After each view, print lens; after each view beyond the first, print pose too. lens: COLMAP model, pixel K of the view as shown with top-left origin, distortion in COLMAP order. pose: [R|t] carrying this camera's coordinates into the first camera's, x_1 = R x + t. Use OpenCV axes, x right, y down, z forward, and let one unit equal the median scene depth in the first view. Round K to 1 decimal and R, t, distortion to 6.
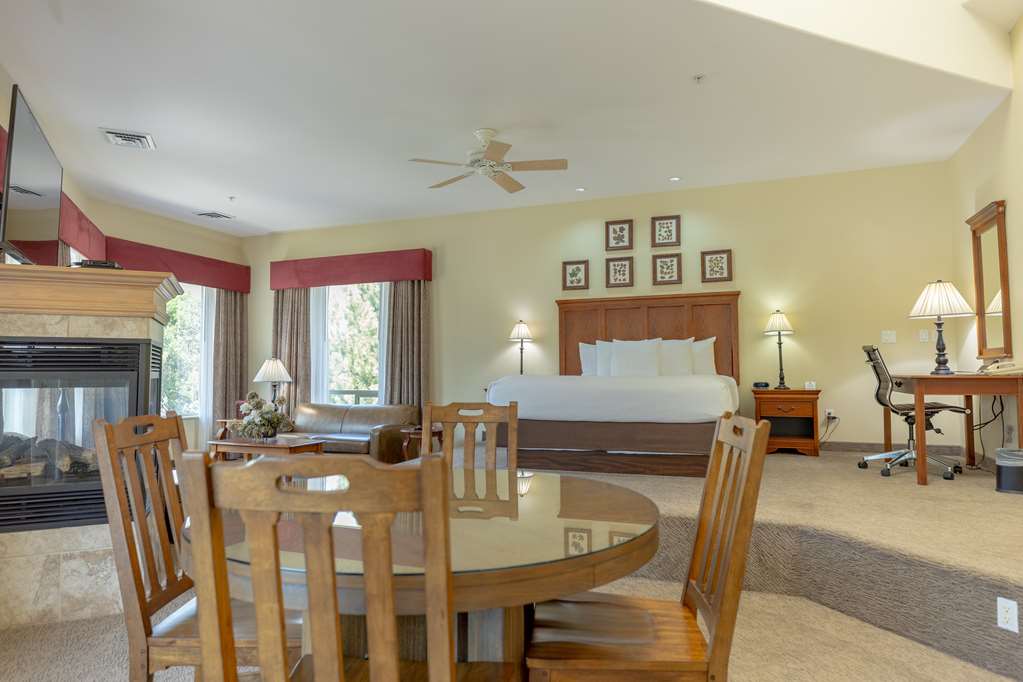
lens RADIAL K [[622.0, 0, 511.5], [0, 622.0, 341.0], [0, 0, 1]] dist [0.001452, 0.000157]
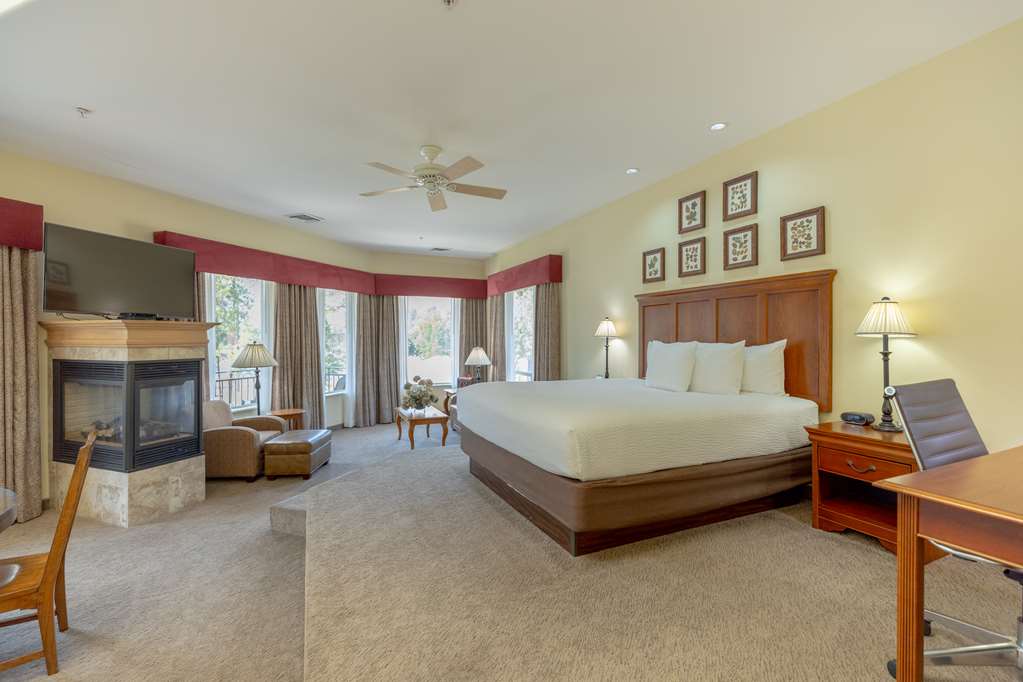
lens RADIAL K [[447.7, 0, 511.5], [0, 447.7, 341.0], [0, 0, 1]] dist [-0.000776, 0.000189]
pose [[0.714598, 0.010398, -0.699458, 0.429775], [0.031791, 0.998374, 0.047321, -0.035894], [0.698812, -0.056052, 0.713106, 0.403543]]
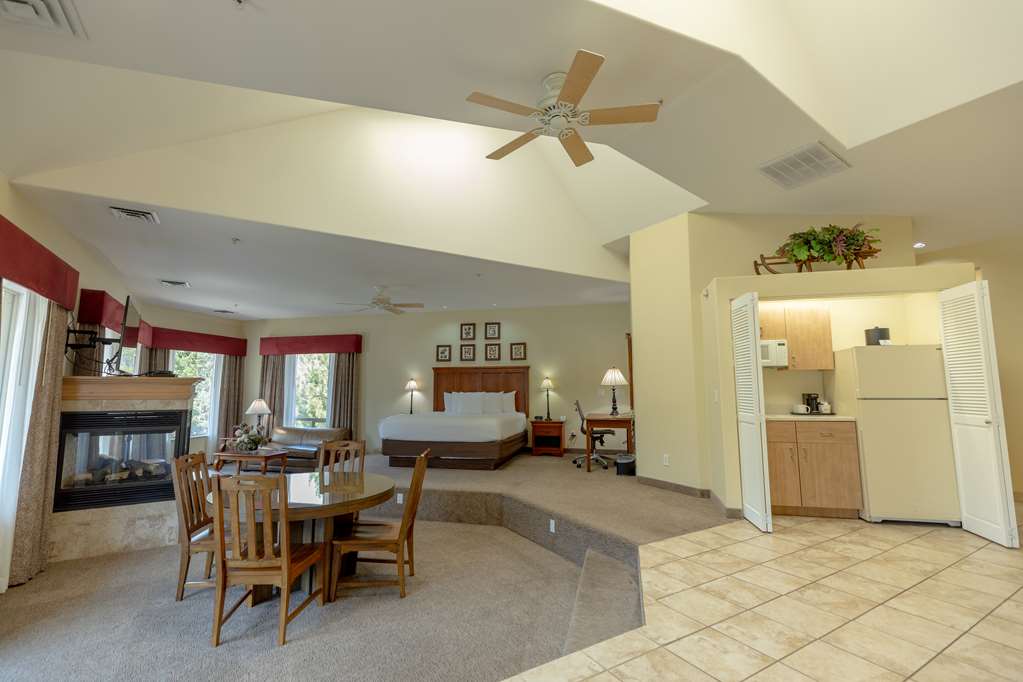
lens RADIAL K [[447.7, 0, 511.5], [0, 447.7, 341.0], [0, 0, 1]] dist [-0.000776, 0.000189]
pose [[0.991381, 0.016633, 0.129950, 0.133409], [-0.009209, 0.998302, -0.057526, -0.072472], [-0.130686, 0.055833, 0.989850, -0.289533]]
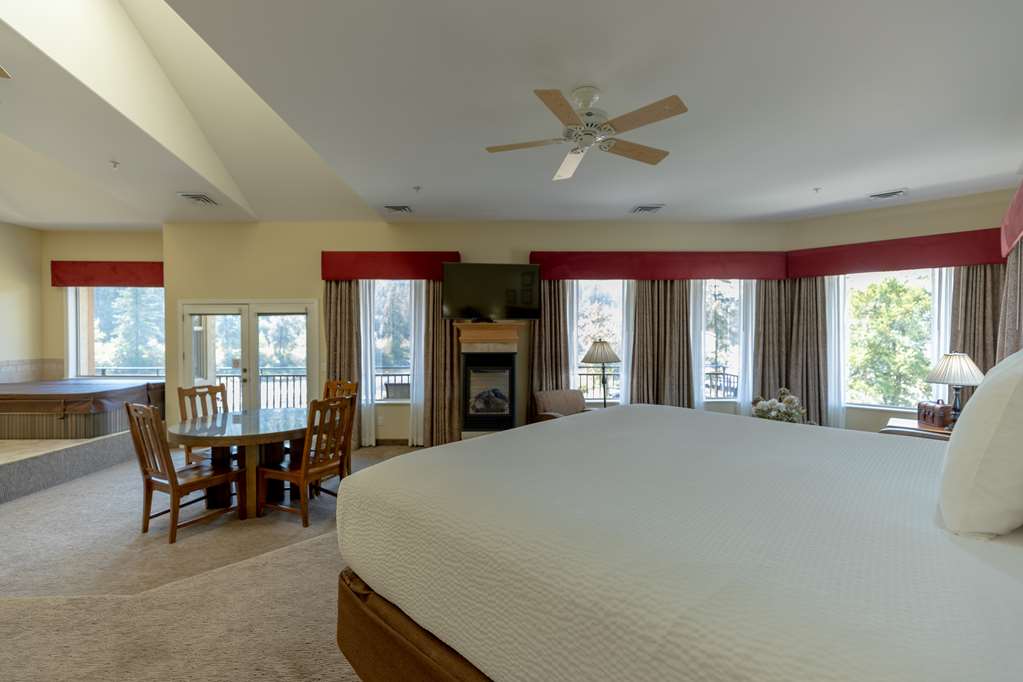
lens RADIAL K [[447.7, 0, 511.5], [0, 447.7, 341.0], [0, 0, 1]] dist [-0.000776, 0.000189]
pose [[-0.376486, 0.021882, -0.926164, 0.393515], [0.051046, 0.998692, 0.002845, -0.019042], [0.925015, -0.046206, -0.377110, 0.822641]]
